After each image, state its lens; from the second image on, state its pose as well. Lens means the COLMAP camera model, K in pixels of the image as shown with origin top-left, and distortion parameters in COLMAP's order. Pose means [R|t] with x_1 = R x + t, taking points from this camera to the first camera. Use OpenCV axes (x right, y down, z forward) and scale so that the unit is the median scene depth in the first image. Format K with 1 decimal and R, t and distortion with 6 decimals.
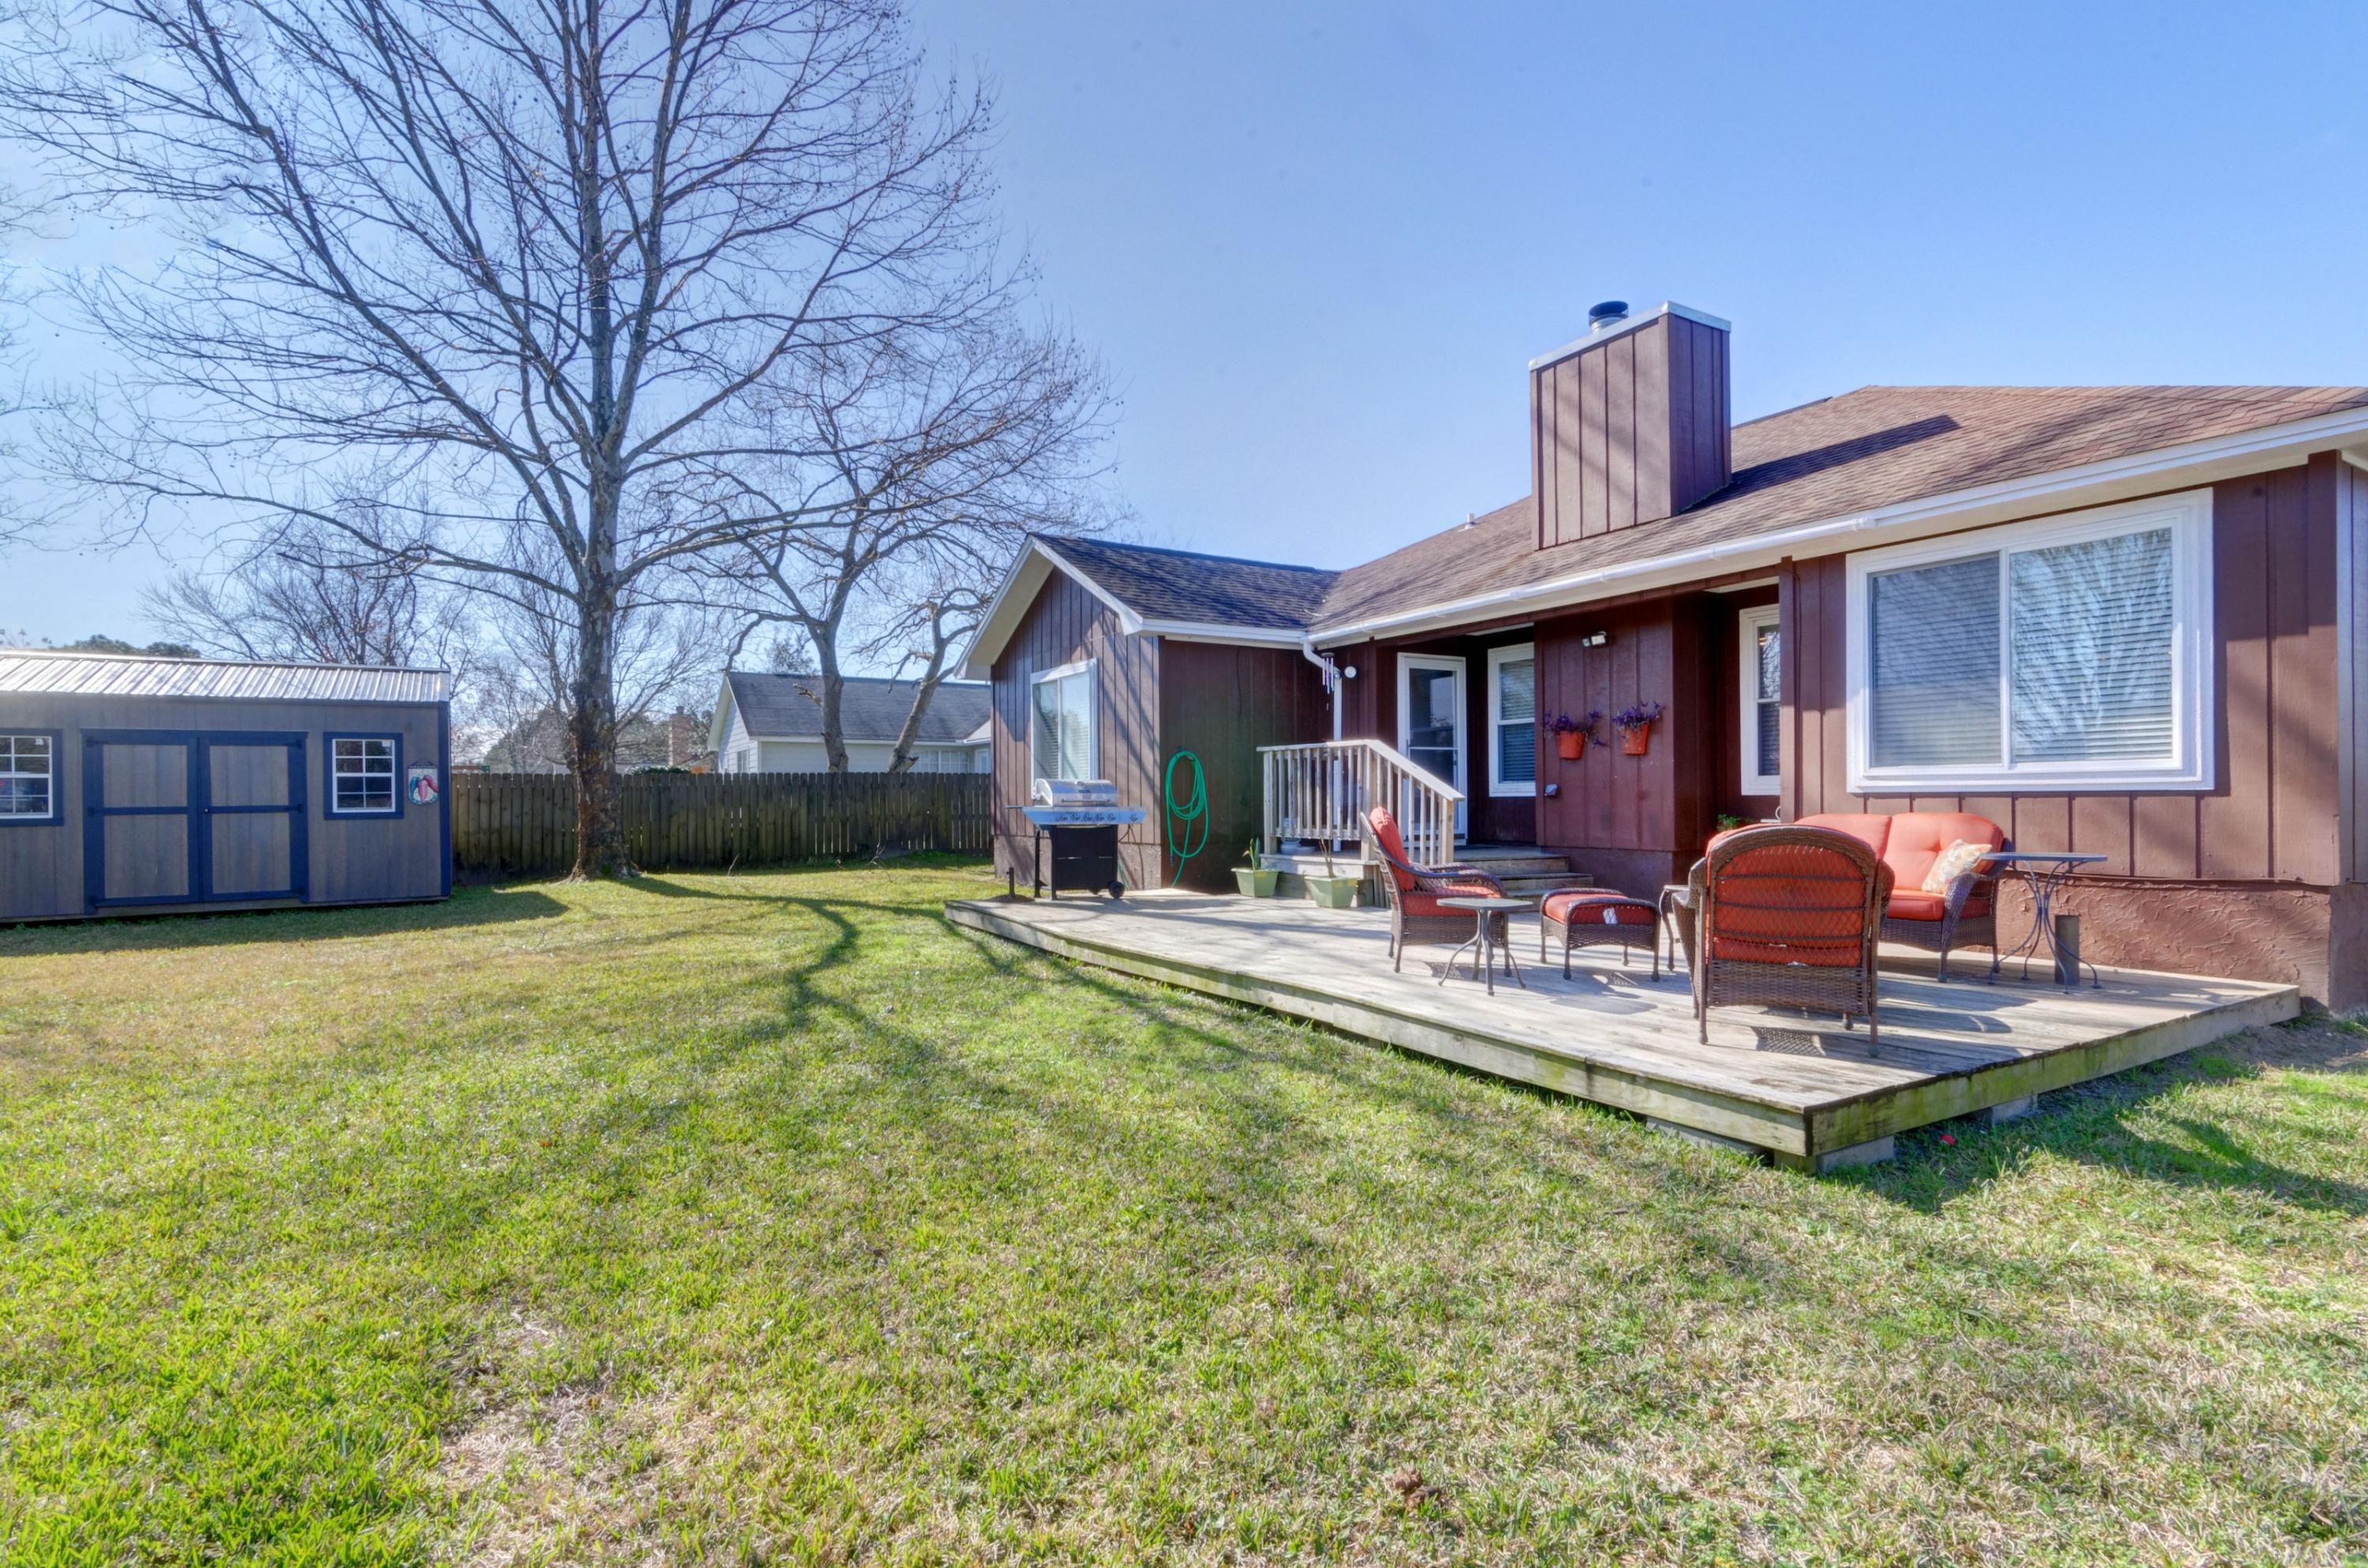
lens RADIAL K [[1137.9, 0, 1185.4], [0, 1137.9, 800.4], [0, 0, 1]] dist [0.004031, -0.000342]
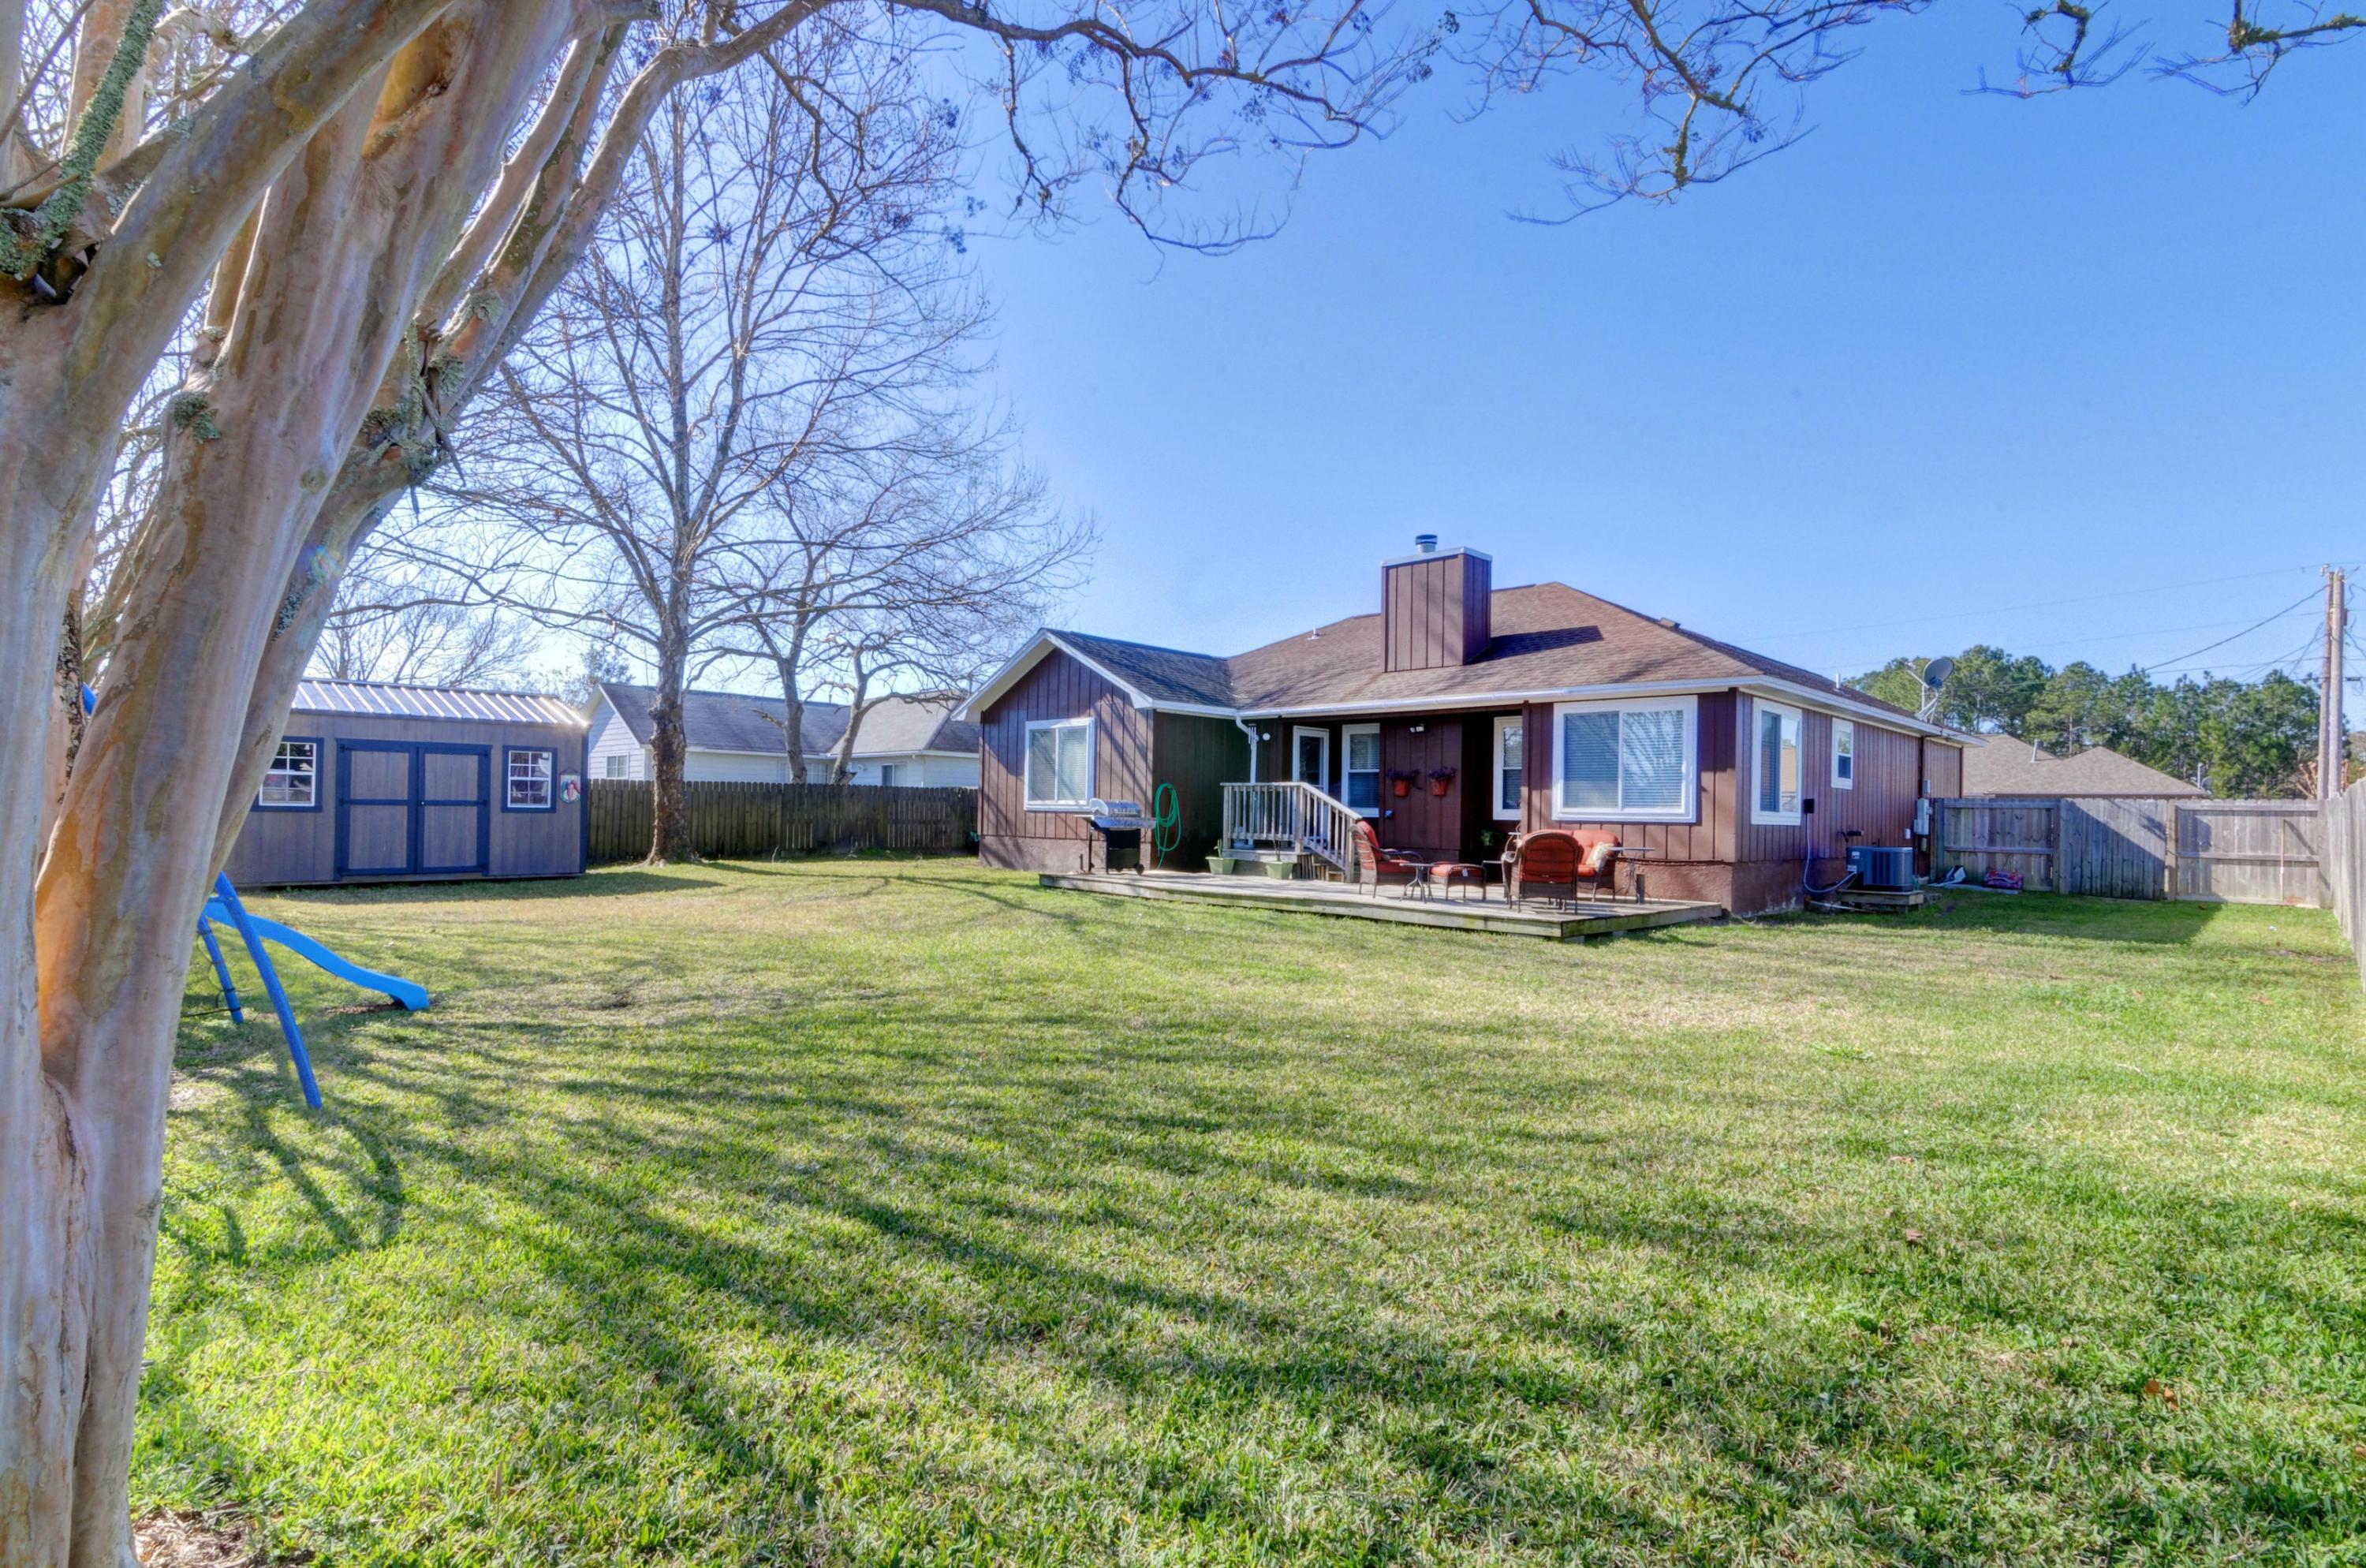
lens RADIAL K [[1137.2, 0, 1184.4], [0, 1137.2, 800.4], [0, 0, 1]] dist [0.004031, -0.000342]
pose [[0.966616, 0.027785, 0.254719, -0.409888], [-0.024974, 0.999586, -0.014261, 0.002806], [-0.255009, 0.007423, 0.966910, -0.571547]]
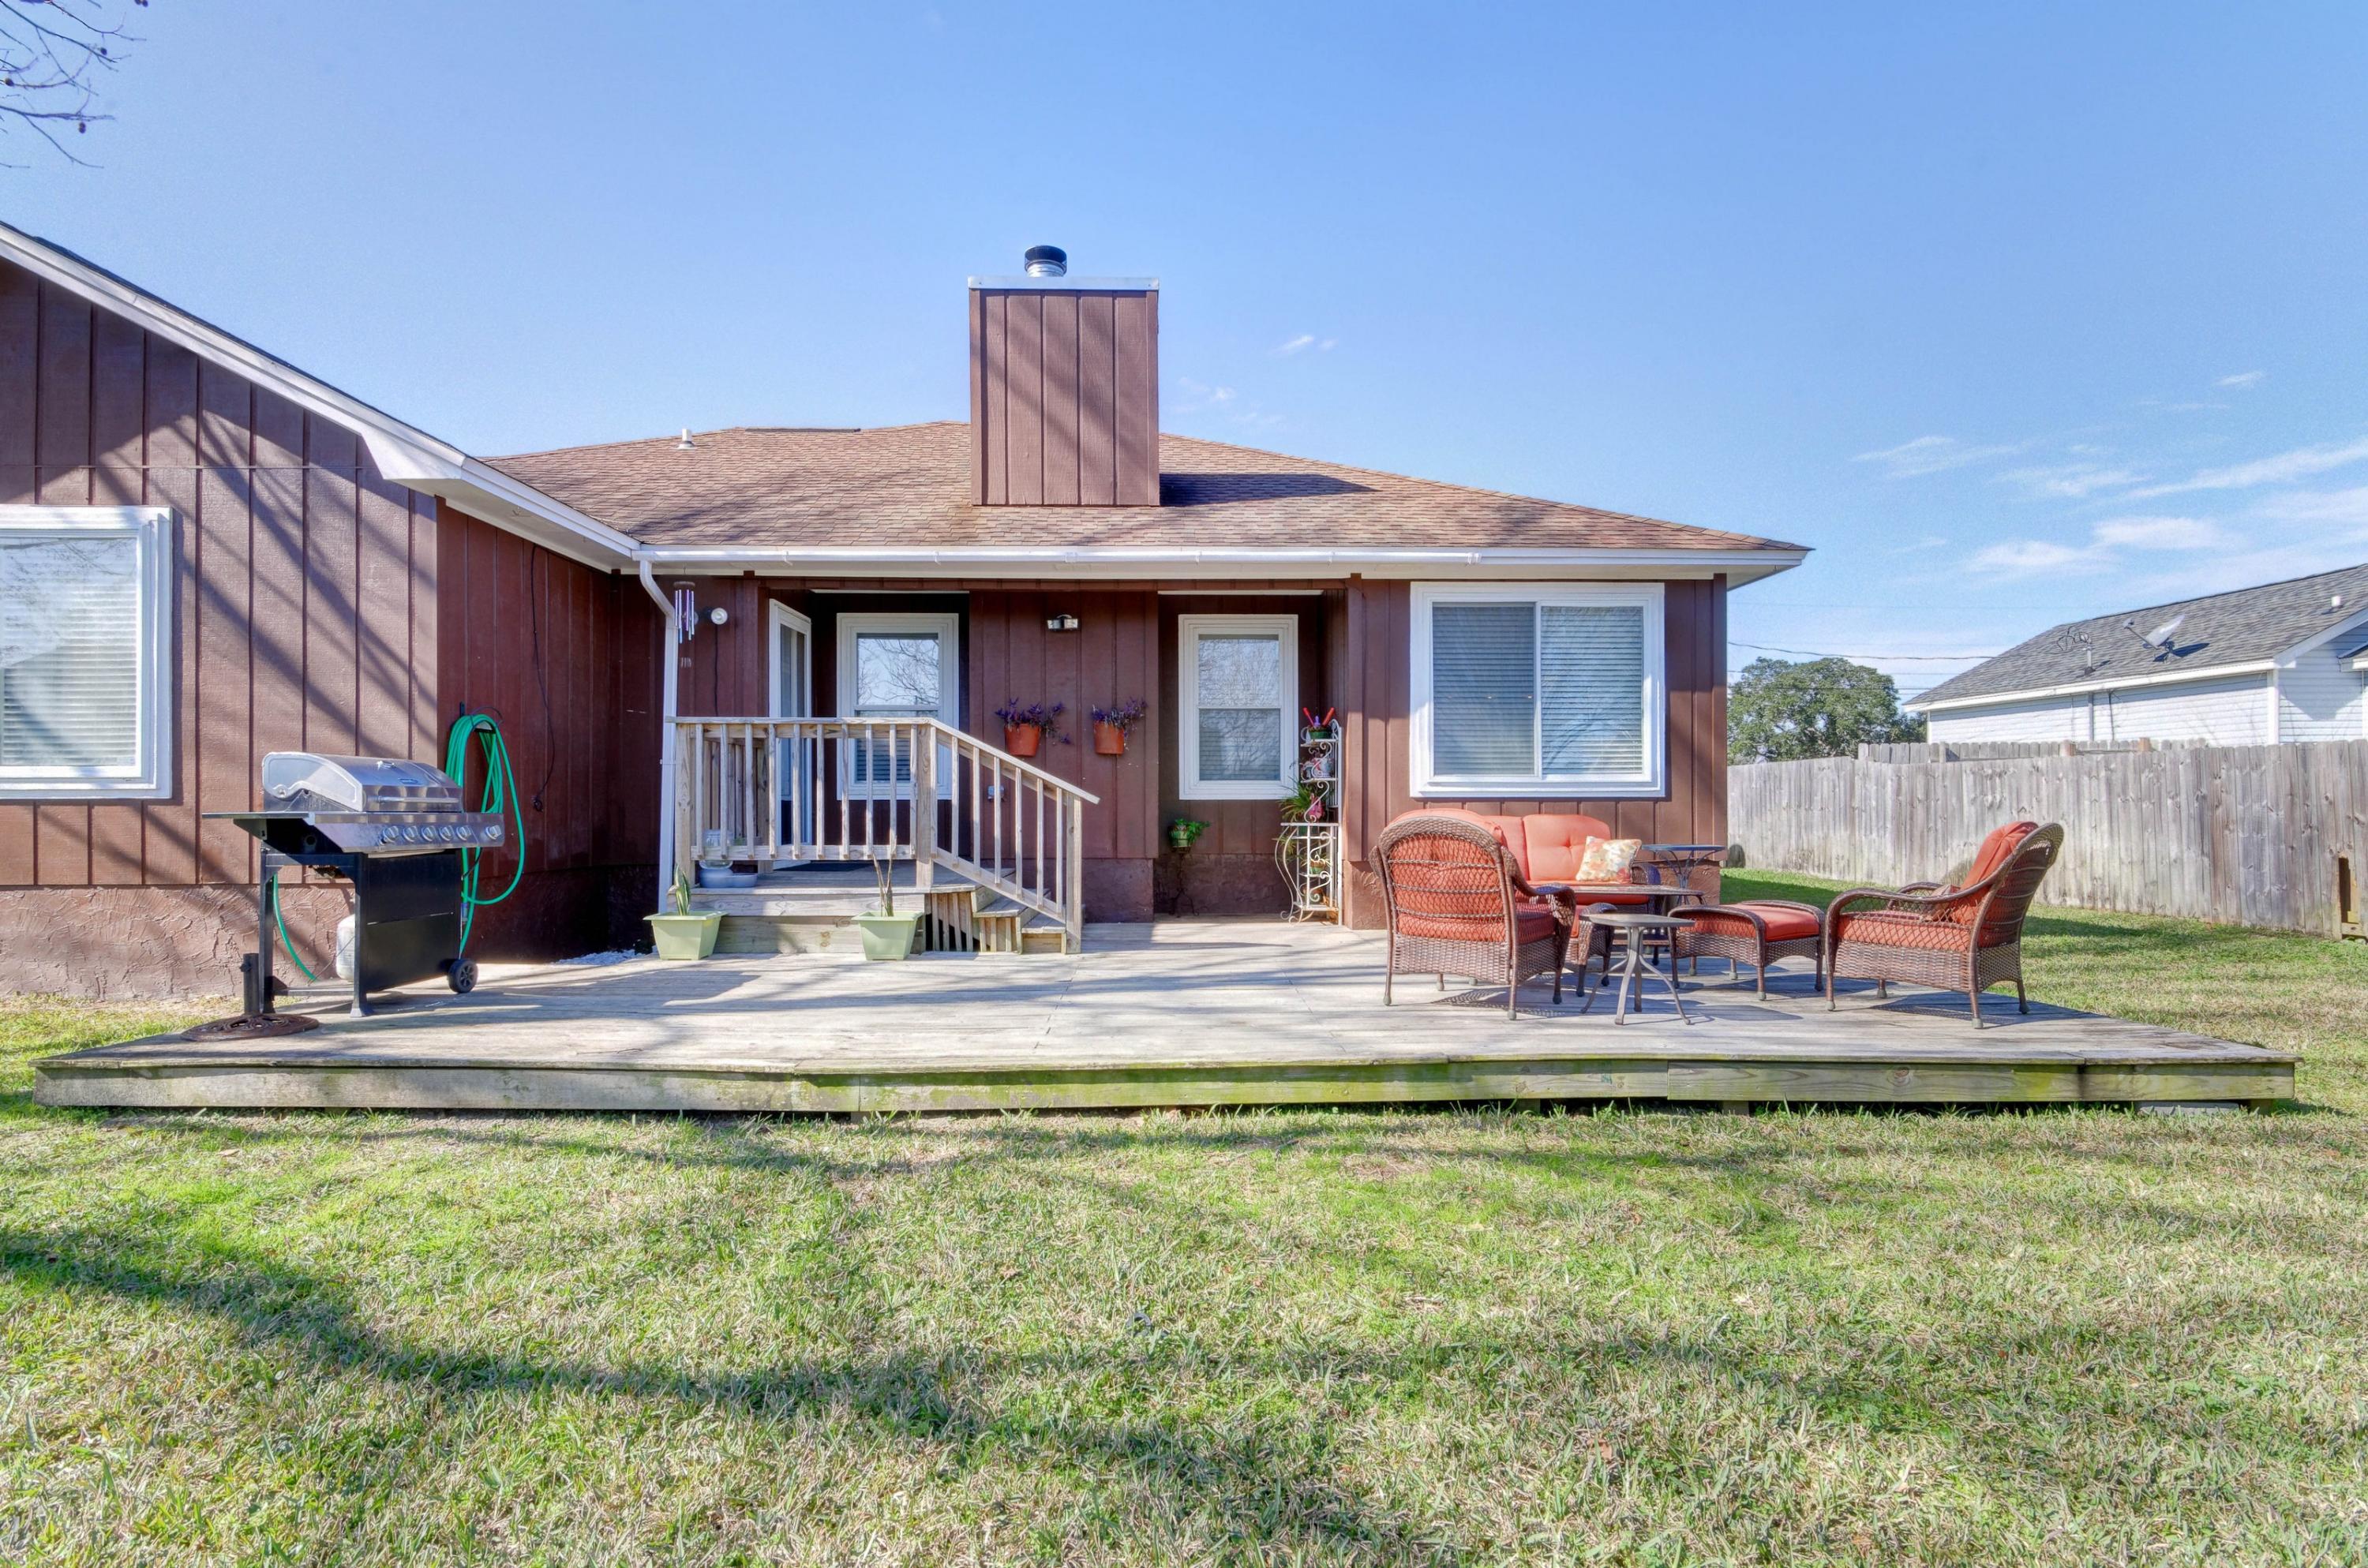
lens RADIAL K [[1137.9, 0, 1185.4], [0, 1137.9, 800.4], [0, 0, 1]] dist [0.004031, -0.000342]
pose [[0.489473, 0.007640, 0.871985, -0.346030], [-0.000407, 0.999964, -0.008533, 0.004044], [-0.872018, 0.003822, 0.489458, 0.461564]]
